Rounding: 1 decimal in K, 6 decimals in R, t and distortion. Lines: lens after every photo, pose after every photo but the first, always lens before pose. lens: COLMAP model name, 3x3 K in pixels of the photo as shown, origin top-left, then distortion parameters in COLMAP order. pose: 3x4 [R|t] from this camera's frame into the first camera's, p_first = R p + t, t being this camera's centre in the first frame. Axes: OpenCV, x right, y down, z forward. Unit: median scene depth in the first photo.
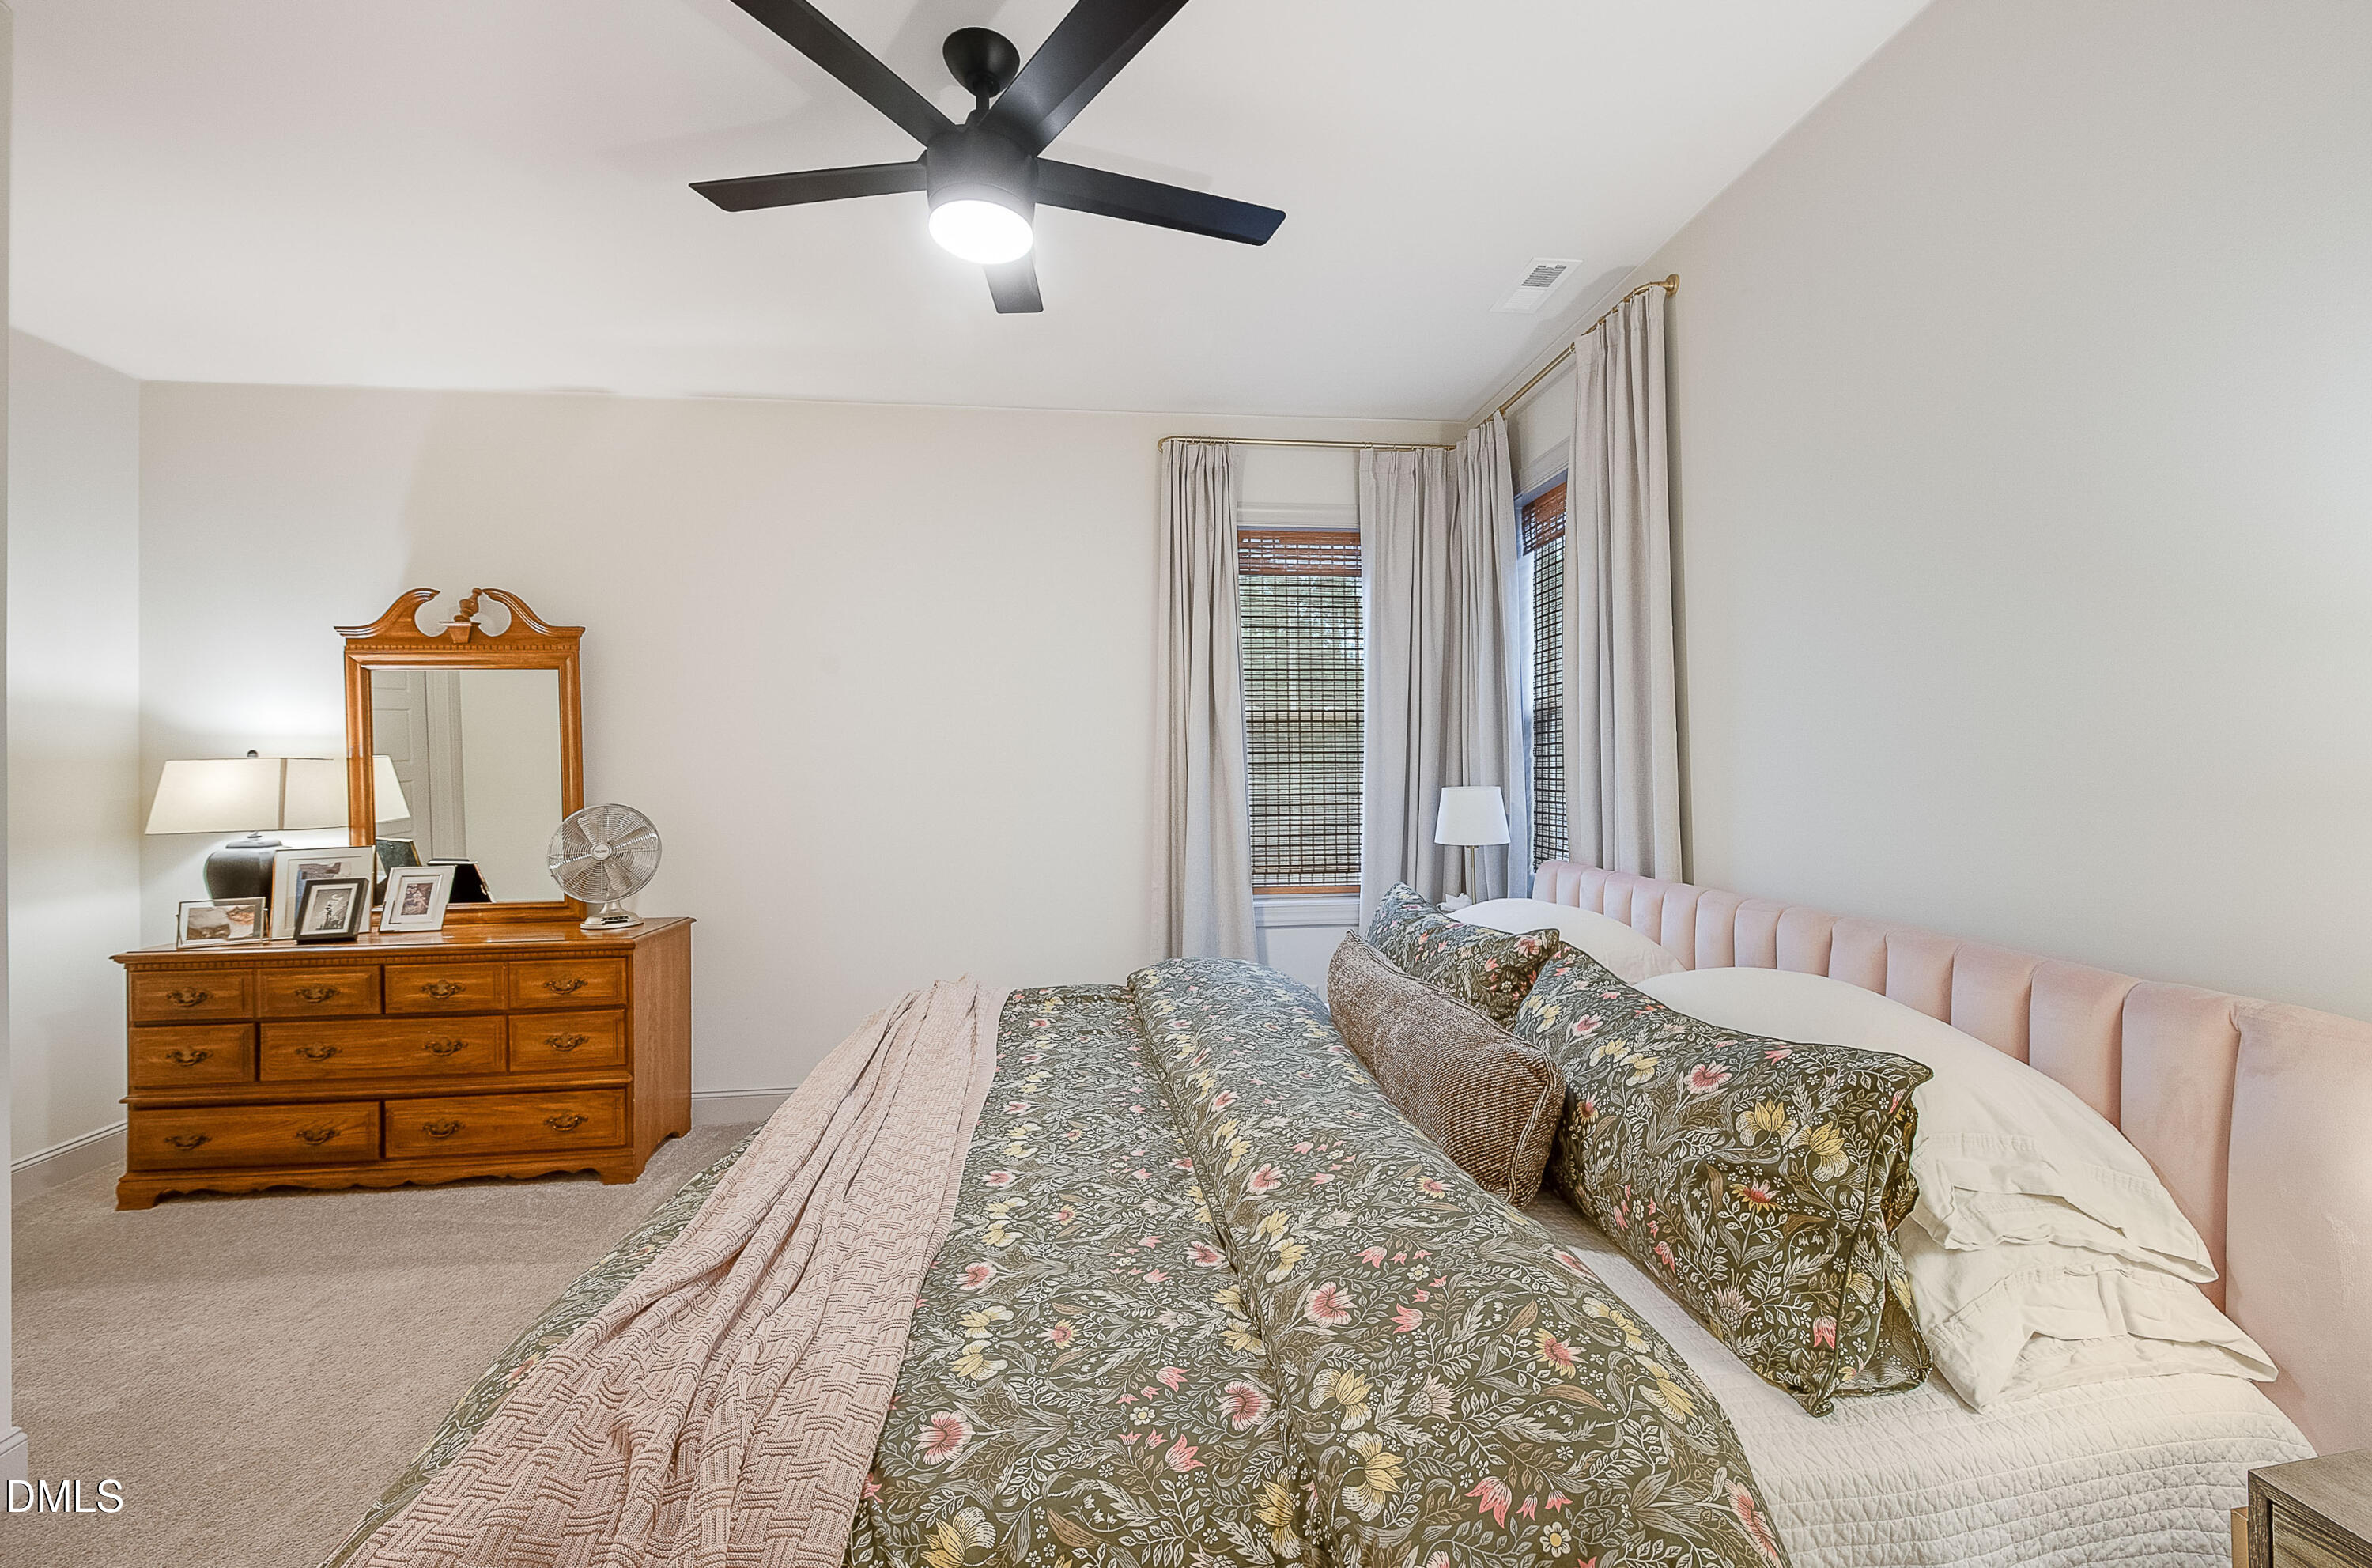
lens RADIAL K [[938.3, 0, 1198.7], [0, 938.3, 769.1], [0, 0, 1]] dist [0.001118, -0.001595]
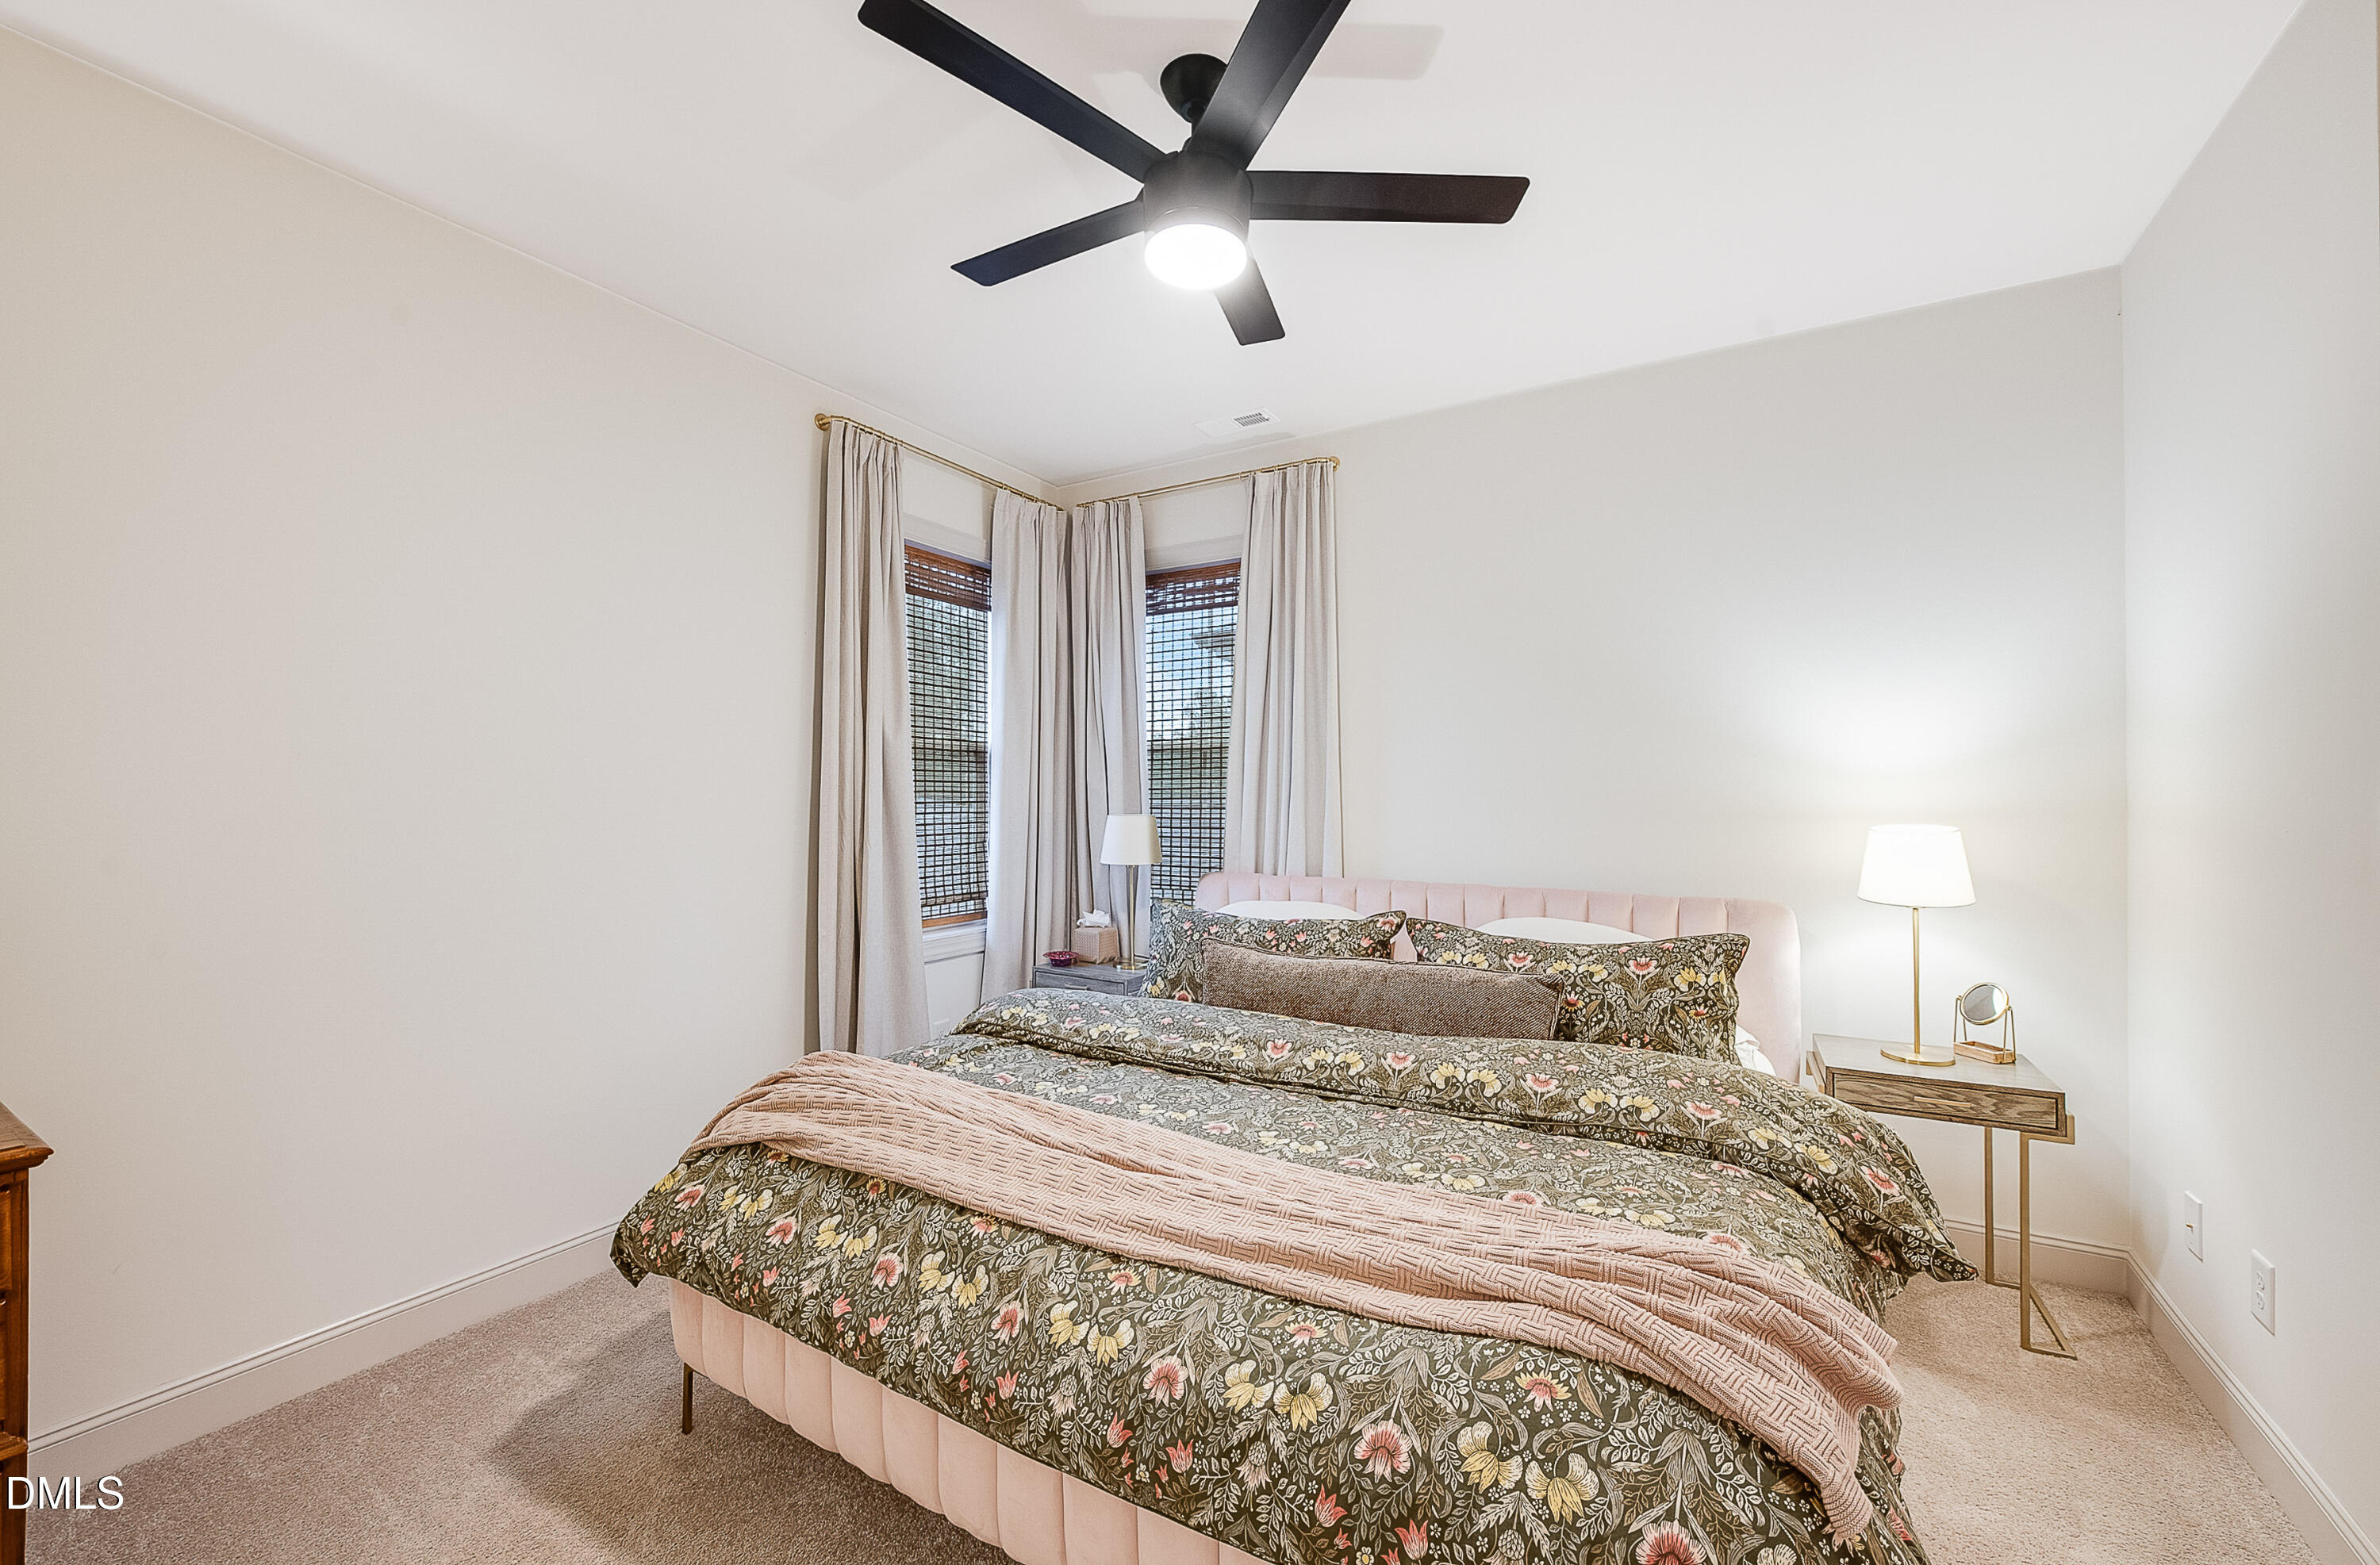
lens RADIAL K [[941.4, 0, 1195.6], [0, 941.4, 794.4], [0, 0, 1]] dist [0.001118, -0.001595]
pose [[0.599915, 0.010141, 0.800000, -0.532782], [-0.006372, 0.999949, -0.007897, 0.002893], [-0.800039, -0.000360, 0.599948, 0.208895]]
